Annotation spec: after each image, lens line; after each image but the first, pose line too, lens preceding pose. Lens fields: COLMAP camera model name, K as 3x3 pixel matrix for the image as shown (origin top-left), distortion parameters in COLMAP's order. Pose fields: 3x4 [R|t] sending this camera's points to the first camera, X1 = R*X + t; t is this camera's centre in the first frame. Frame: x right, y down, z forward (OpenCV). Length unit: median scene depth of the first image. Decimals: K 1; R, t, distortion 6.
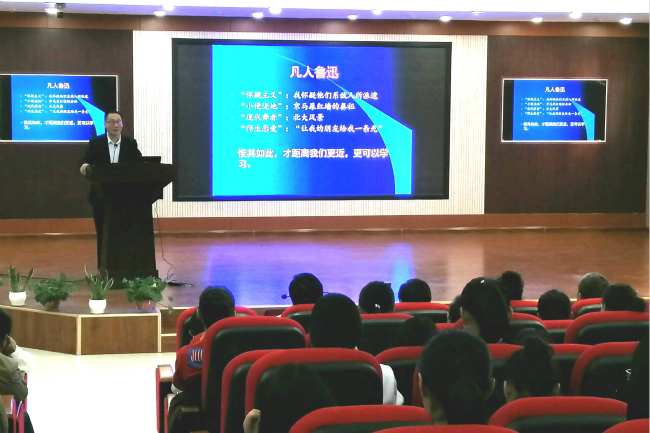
lens RADIAL K [[1317.0, 0, 325.0], [0, 1317.0, 216.5], [0, 0, 1]] dist [-0.054339, -0.321193]
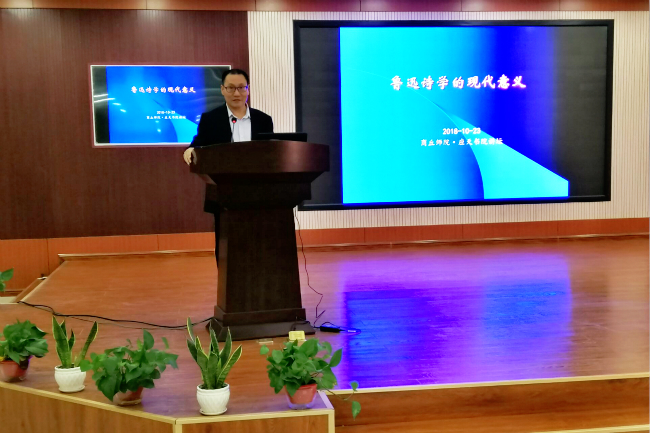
lens RADIAL K [[765.5, 0, 325.0], [0, 765.5, 216.5], [0, 0, 1]] dist [-0.000642, -0.017023]
pose [[0.999324, -0.025862, -0.026137, -0.115240], [0.025394, 0.999515, -0.018050, 0.002252], [0.026591, 0.017374, 0.999495, 0.674894]]
